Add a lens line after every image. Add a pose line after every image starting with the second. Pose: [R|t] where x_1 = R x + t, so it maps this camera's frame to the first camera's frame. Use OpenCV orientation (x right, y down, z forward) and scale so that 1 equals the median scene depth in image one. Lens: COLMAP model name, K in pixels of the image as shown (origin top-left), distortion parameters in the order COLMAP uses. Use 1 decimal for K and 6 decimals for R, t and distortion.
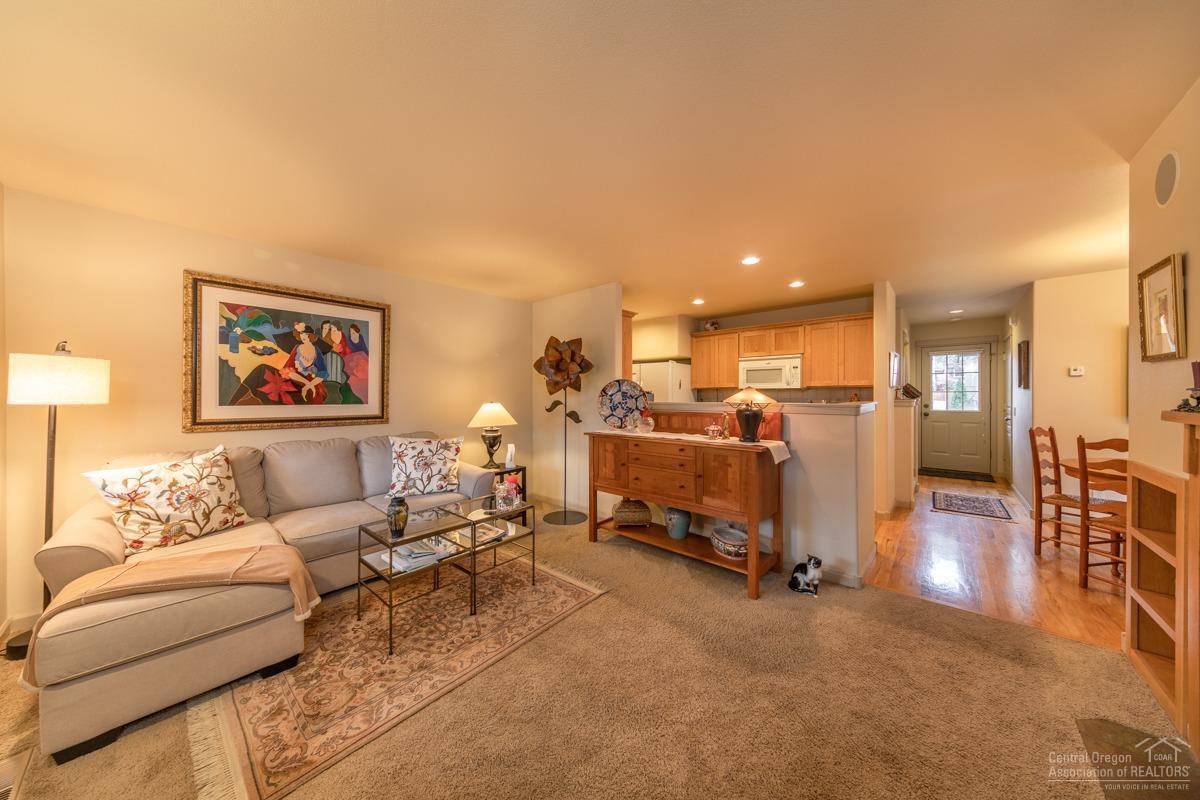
lens RADIAL K [[387.3, 0, 599.9], [0, 387.3, 398.6], [0, 0, 1]] dist [-0.001110, -0.000053]
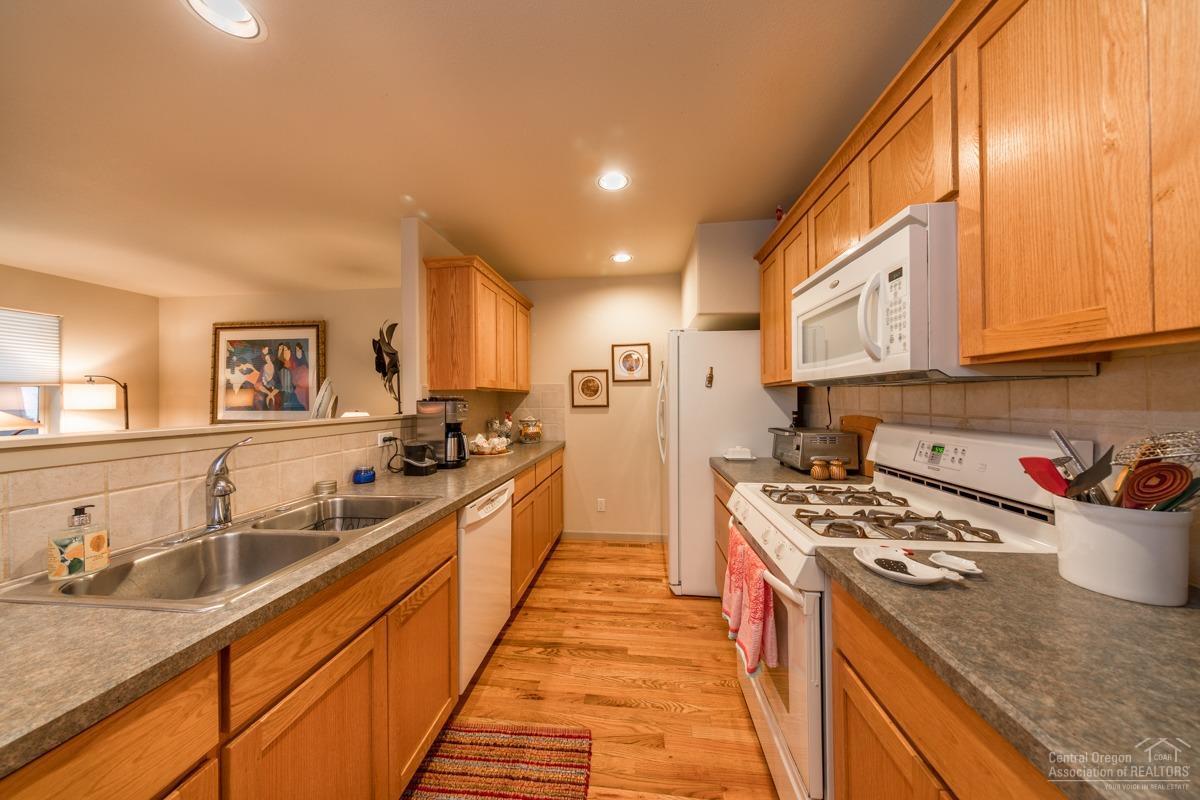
lens RADIAL K [[387.3, 0, 600.5], [0, 387.3, 399.2], [0, 0, 1]] dist [-0.001110, -0.000053]
pose [[0.578109, -0.003233, -0.815953, 0.899700], [0.003307, 0.999993, -0.001619, -0.016408], [0.815953, -0.001762, 0.578115, 1.129844]]
